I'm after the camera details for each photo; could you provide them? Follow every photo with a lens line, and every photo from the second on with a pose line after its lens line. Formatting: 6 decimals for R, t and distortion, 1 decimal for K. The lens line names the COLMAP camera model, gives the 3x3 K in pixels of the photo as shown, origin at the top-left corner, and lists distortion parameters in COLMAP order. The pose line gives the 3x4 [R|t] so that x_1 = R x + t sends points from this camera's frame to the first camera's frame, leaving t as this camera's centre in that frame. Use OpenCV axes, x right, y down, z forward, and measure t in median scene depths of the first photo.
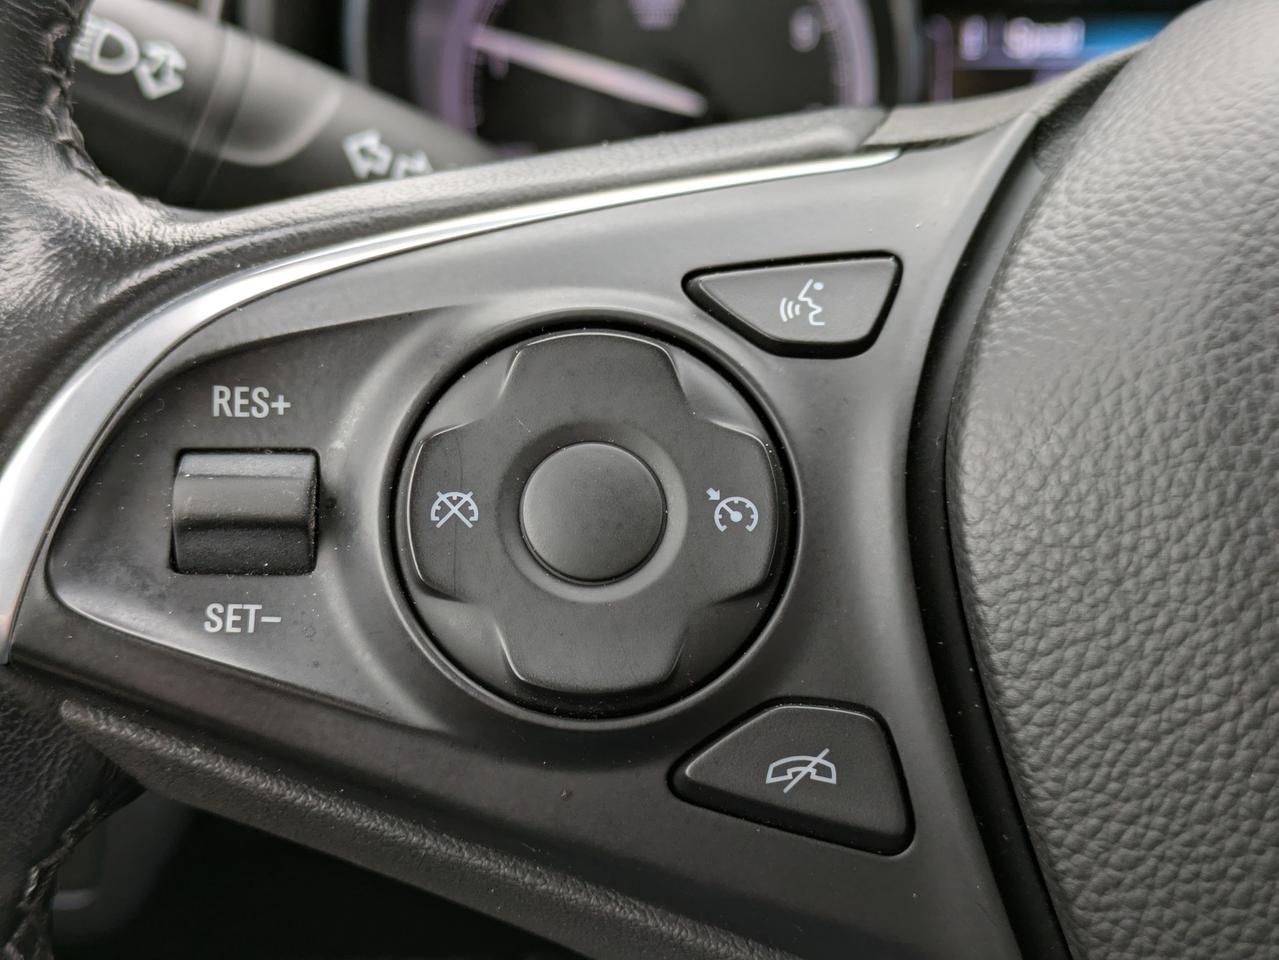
lens RADIAL K [[1935.0, 0, 638.5], [0, 1935.0, 540.7], [0, 0, 1]] dist [0.007700, 0.036030]
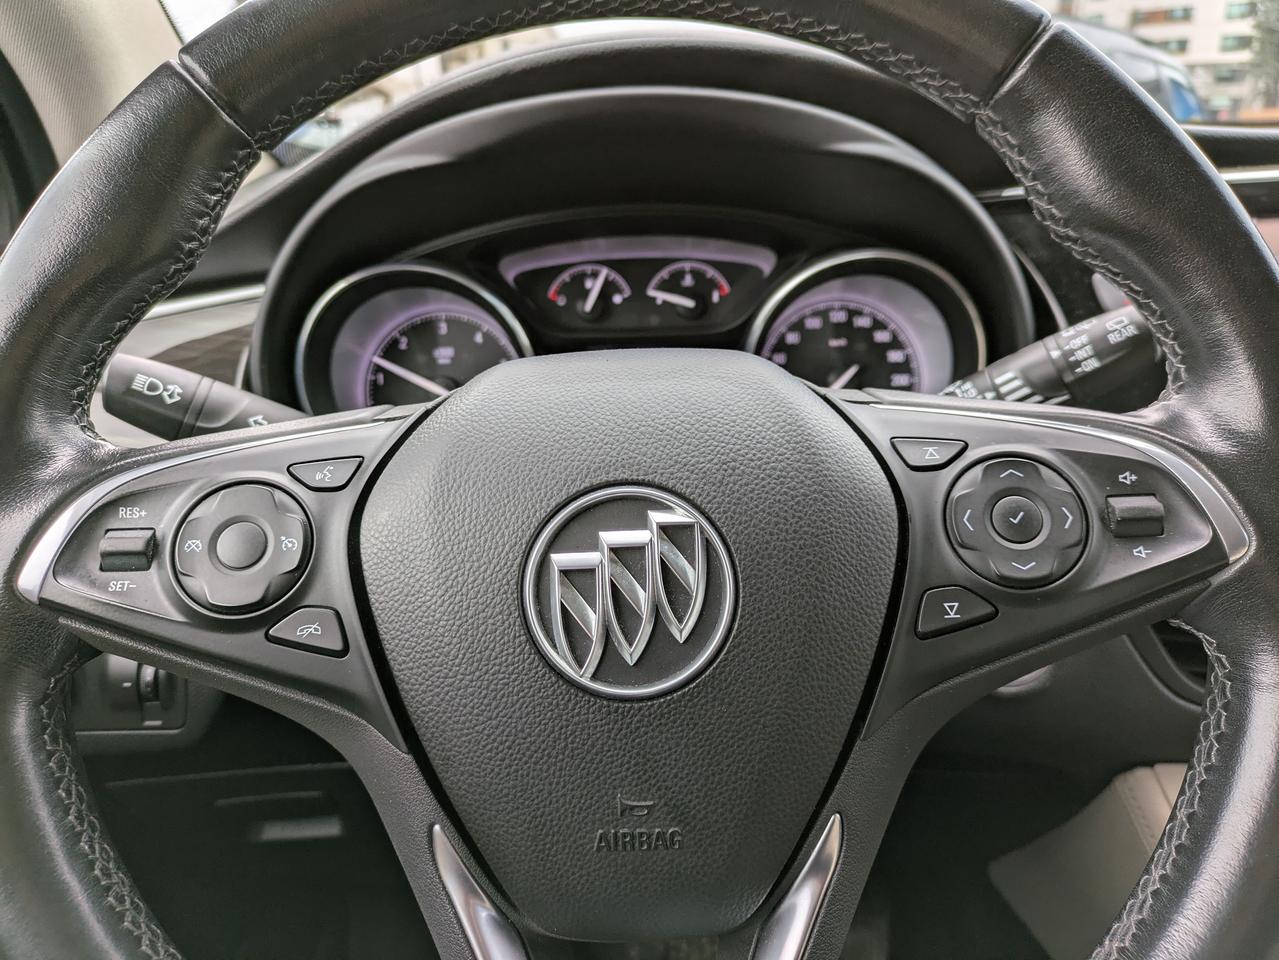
lens RADIAL K [[968.9, 0, 626.4], [0, 968.9, 481.9], [0, 0, 1]] dist [0.032673, -0.017591]
pose [[0.999122, -0.028674, 0.030537, 0.524864], [0.032093, 0.992482, -0.118105, 0.084402], [-0.026921, 0.118982, 0.992531, -0.513828]]
